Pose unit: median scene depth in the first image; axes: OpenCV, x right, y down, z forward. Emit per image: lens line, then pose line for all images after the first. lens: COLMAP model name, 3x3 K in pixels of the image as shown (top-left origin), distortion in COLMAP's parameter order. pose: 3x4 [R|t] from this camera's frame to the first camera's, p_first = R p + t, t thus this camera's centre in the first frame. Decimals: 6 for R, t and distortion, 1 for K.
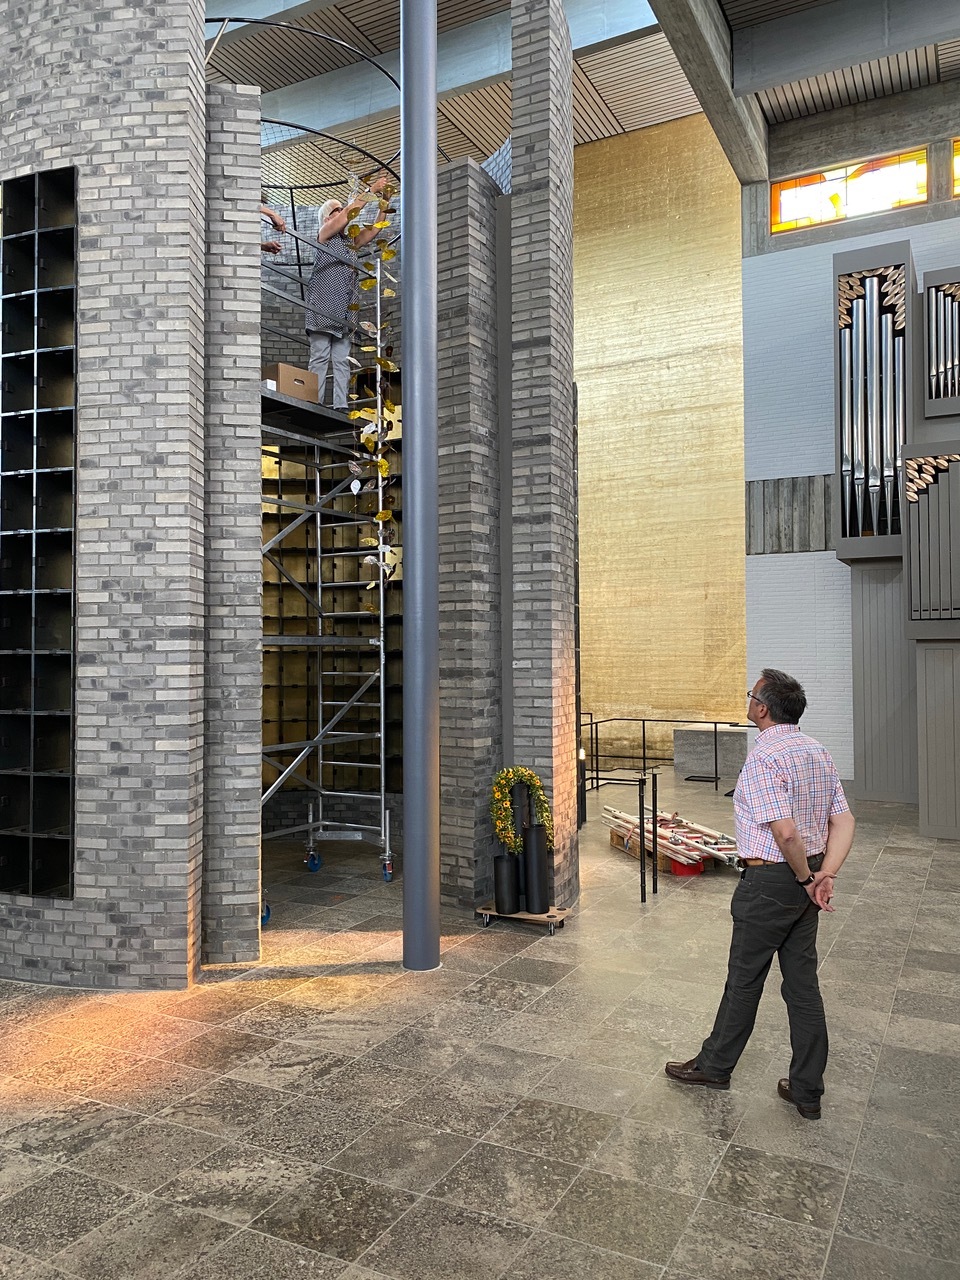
lens RADIAL K [[951.4, 0, 480.0], [0, 951.4, 640.0], [0, 0, 1]] dist [0.012792, -0.002451]
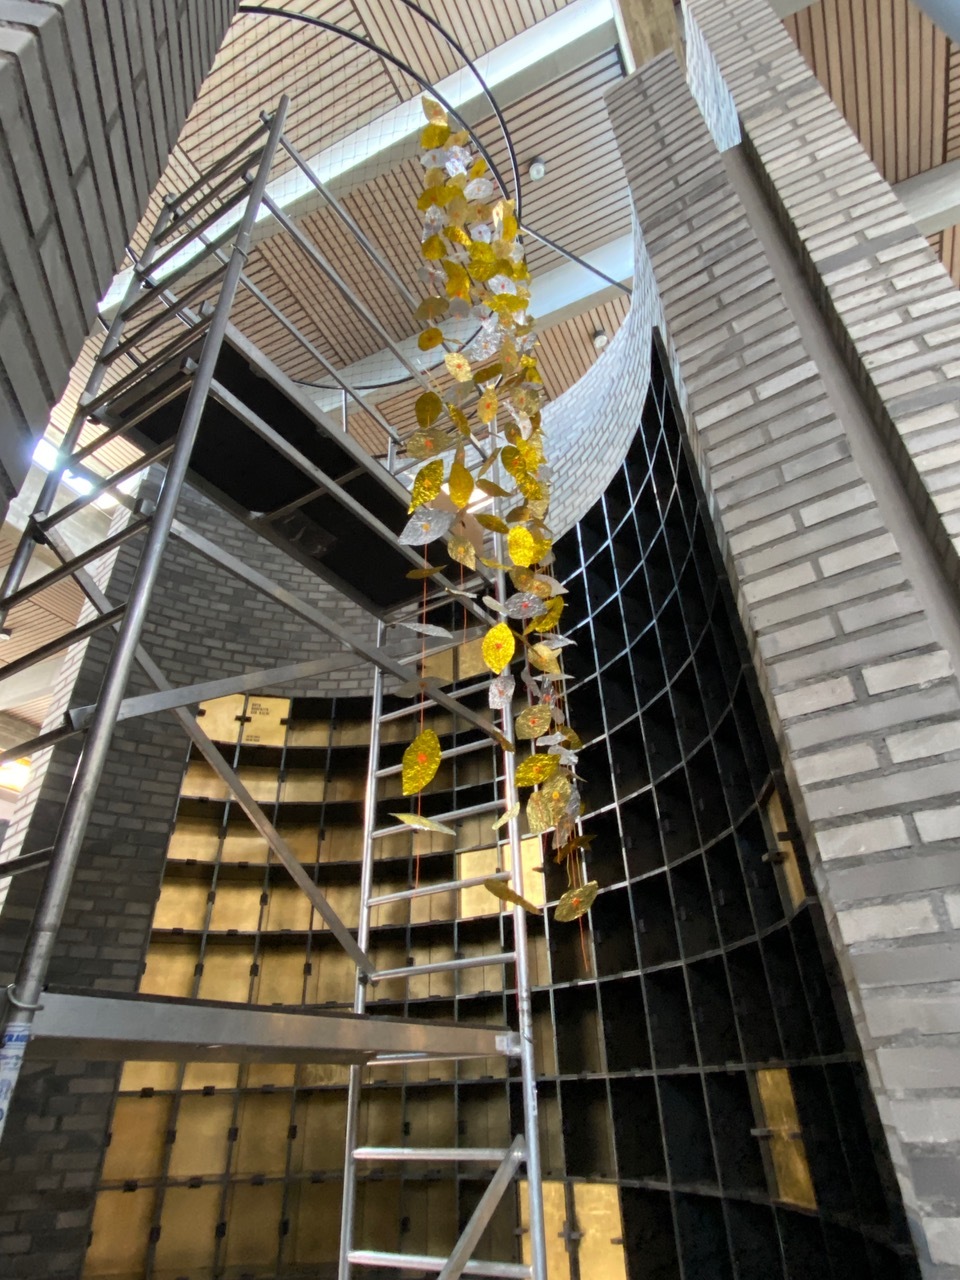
lens RADIAL K [[709.7, 0, 480.0], [0, 709.7, 640.0], [0, 0, 1]] dist [0.004671, -0.016258]
pose [[0.999670, -0.008236, 0.024325, -0.160594], [0.019869, 0.848166, -0.529358, 0.020219], [-0.016272, 0.529666, 0.848050, 0.955006]]
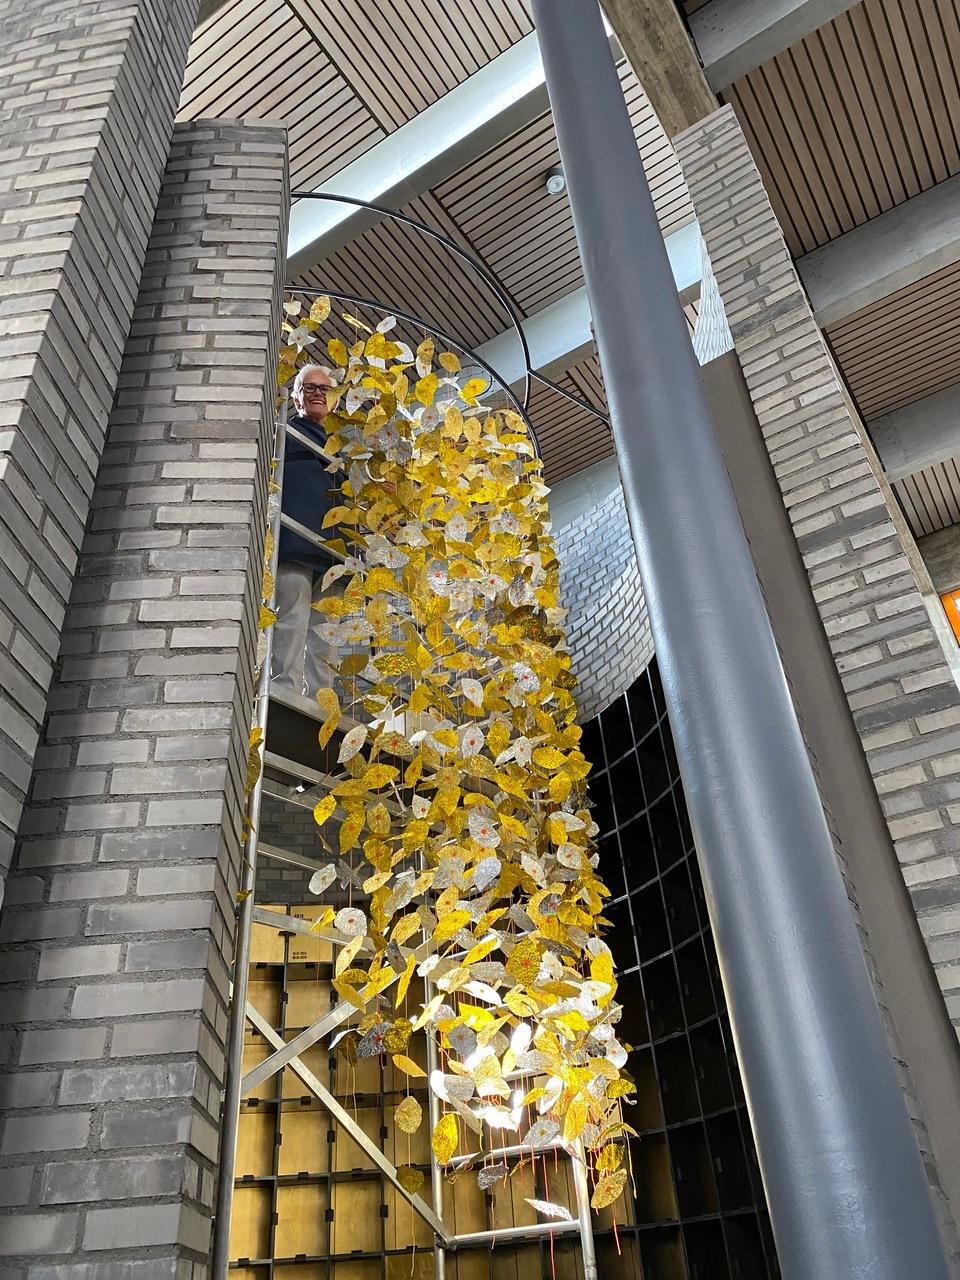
lens RADIAL K [[971.8, 0, 474.7], [0, 971.8, 633.4], [0, 0, 1]] dist [0.015749, -0.004802]
pose [[0.992324, -0.108295, -0.059712, -0.121463], [0.057122, 0.829642, -0.555366, -0.011830], [0.109683, 0.547692, 0.829459, 0.709092]]
